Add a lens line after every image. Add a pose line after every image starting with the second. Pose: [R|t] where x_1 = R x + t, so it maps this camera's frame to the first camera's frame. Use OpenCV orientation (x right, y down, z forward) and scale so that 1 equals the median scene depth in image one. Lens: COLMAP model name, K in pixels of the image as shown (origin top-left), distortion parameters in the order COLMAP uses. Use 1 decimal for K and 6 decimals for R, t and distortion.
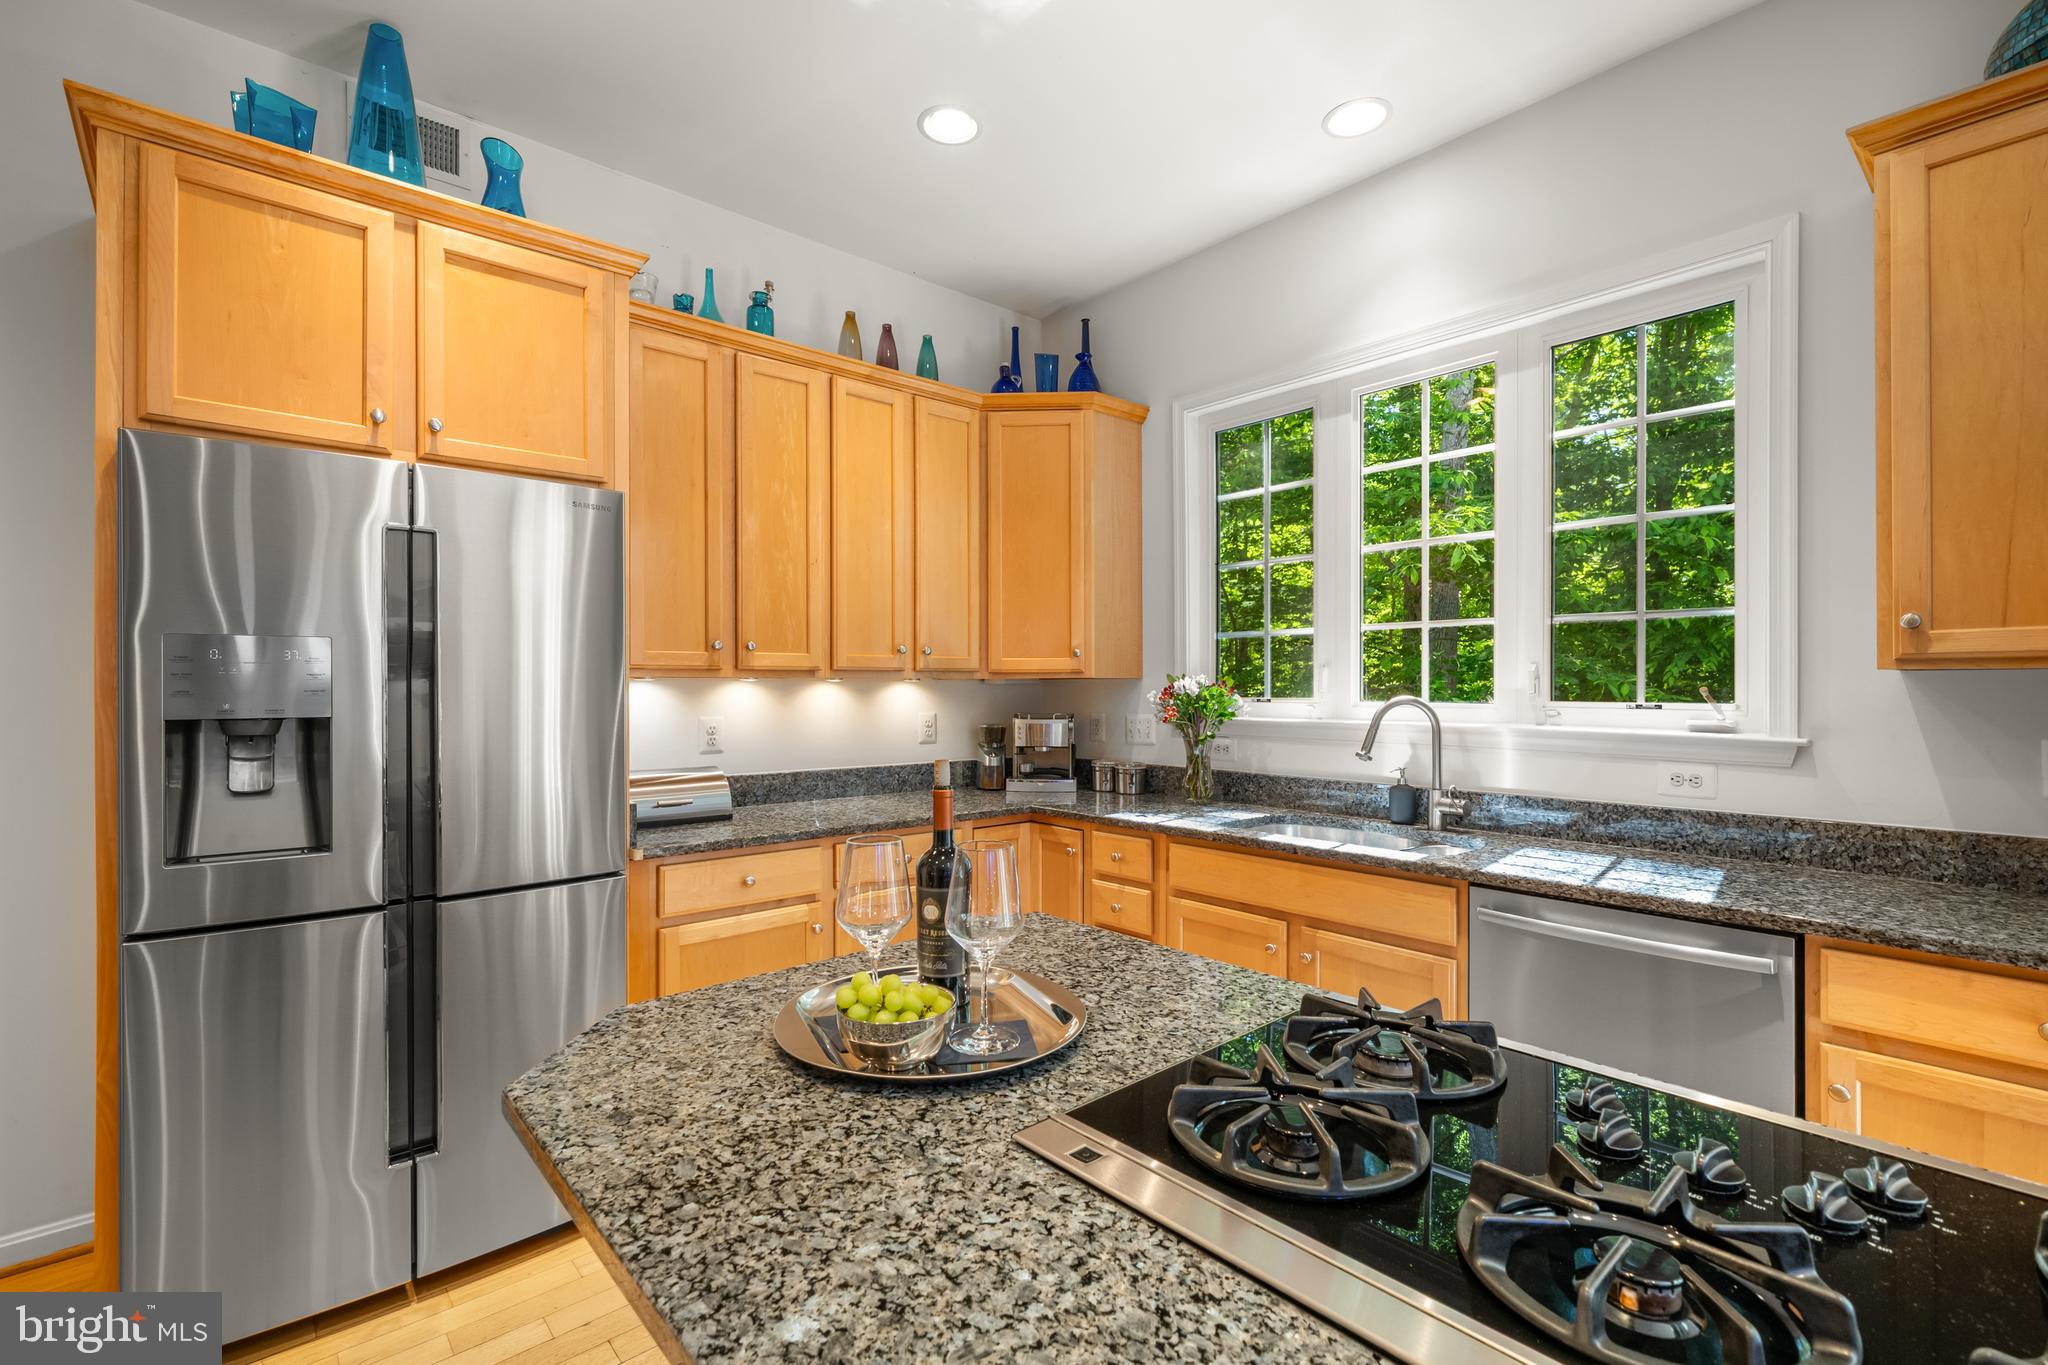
lens RADIAL K [[912.6, 0, 1017.3], [0, 912.6, 684.3], [0, 0, 1]] dist [0.001426, 0.000912]
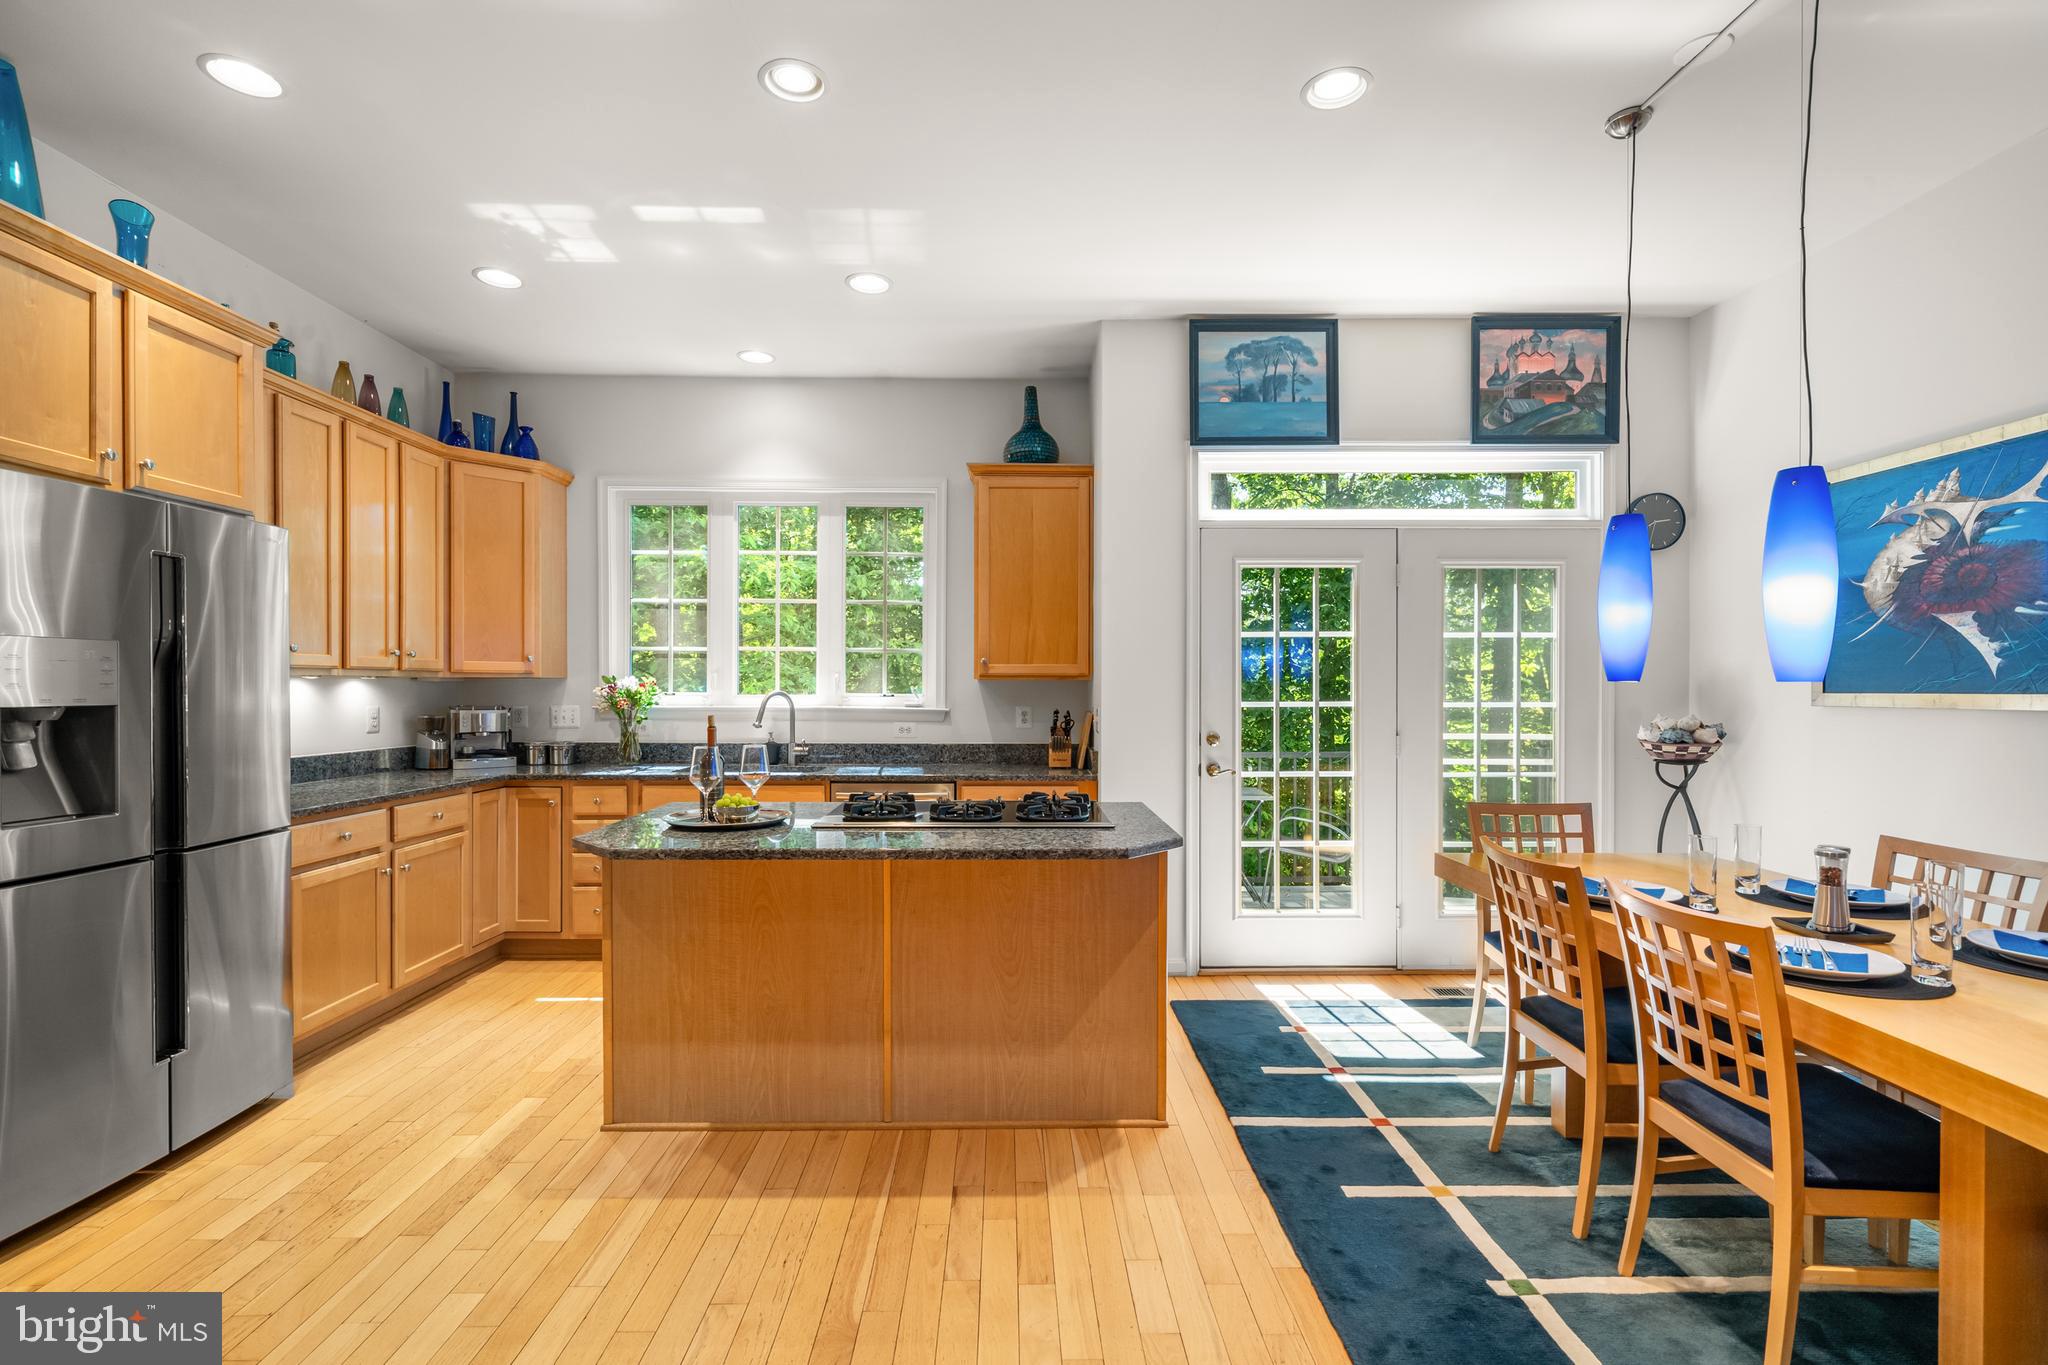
lens RADIAL K [[912.6, 0, 1018.4], [0, 912.6, 687.7], [0, 0, 1]] dist [0.001426, 0.000912]
pose [[0.649310, 0.002688, 0.760519, -0.520862], [-0.006318, 0.999978, 0.001860, 0.001048], [-0.760498, -0.006013, 0.649313, -0.423018]]
